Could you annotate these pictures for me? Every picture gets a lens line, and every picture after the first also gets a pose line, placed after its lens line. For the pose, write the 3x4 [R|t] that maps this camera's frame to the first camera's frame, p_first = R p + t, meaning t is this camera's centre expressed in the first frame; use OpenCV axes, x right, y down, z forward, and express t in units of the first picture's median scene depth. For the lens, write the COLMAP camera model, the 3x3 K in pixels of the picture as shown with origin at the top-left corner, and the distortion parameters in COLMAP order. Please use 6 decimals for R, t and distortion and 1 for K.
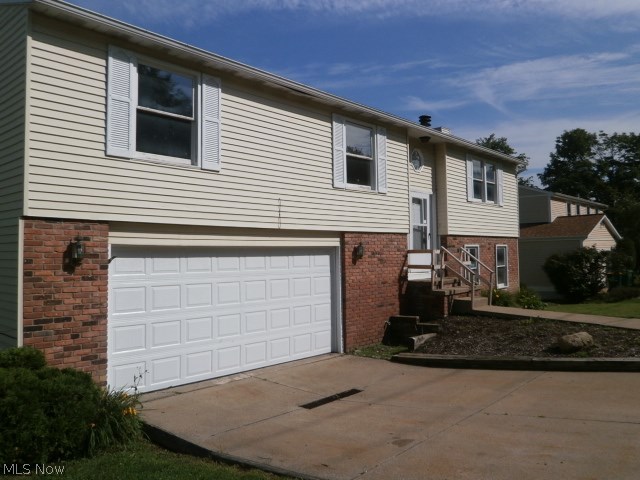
lens RADIAL K [[506.1, 0, 320.0], [0, 506.1, 240.0], [0, 0, 1]] dist [-0.029113, 0.000898]
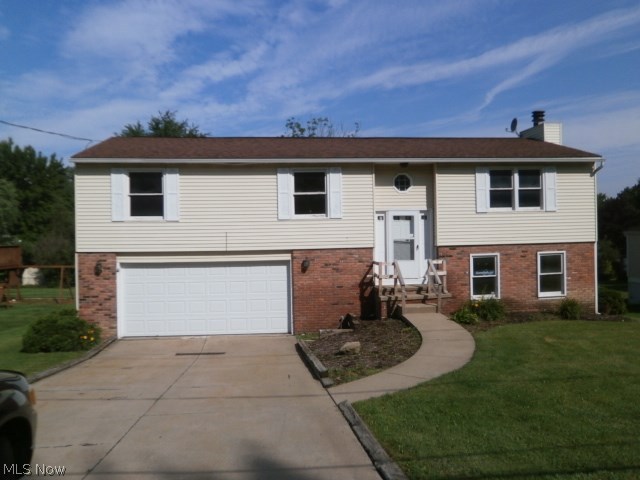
lens RADIAL K [[506.1, 0, 320.0], [0, 506.1, 240.0], [0, 0, 1]] dist [-0.029113, 0.000898]
pose [[0.741173, 0.010835, -0.671226, 1.080952], [0.023752, 0.998820, 0.042351, -0.103738], [0.670894, -0.047332, 0.740042, 0.008595]]
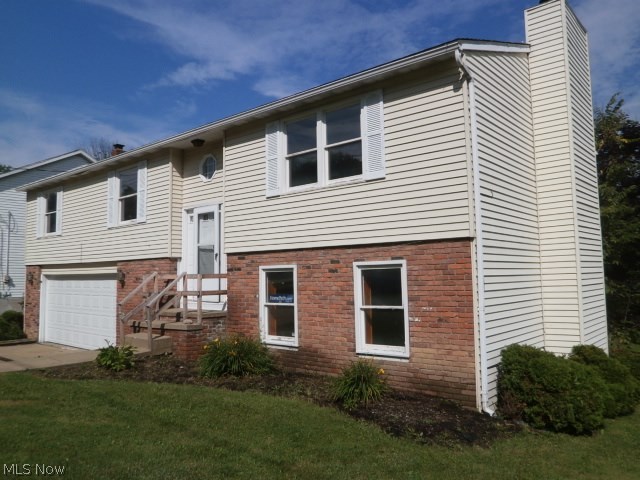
lens RADIAL K [[500.1, 0, 319.4], [0, 500.1, 226.3], [0, 0, 1]] dist [0.003815, 0.001606]
pose [[0.015143, -0.079175, -0.996746, 1.324728], [0.043517, 0.995968, -0.078452, 0.016475], [0.998938, -0.042188, 0.018527, 1.518247]]
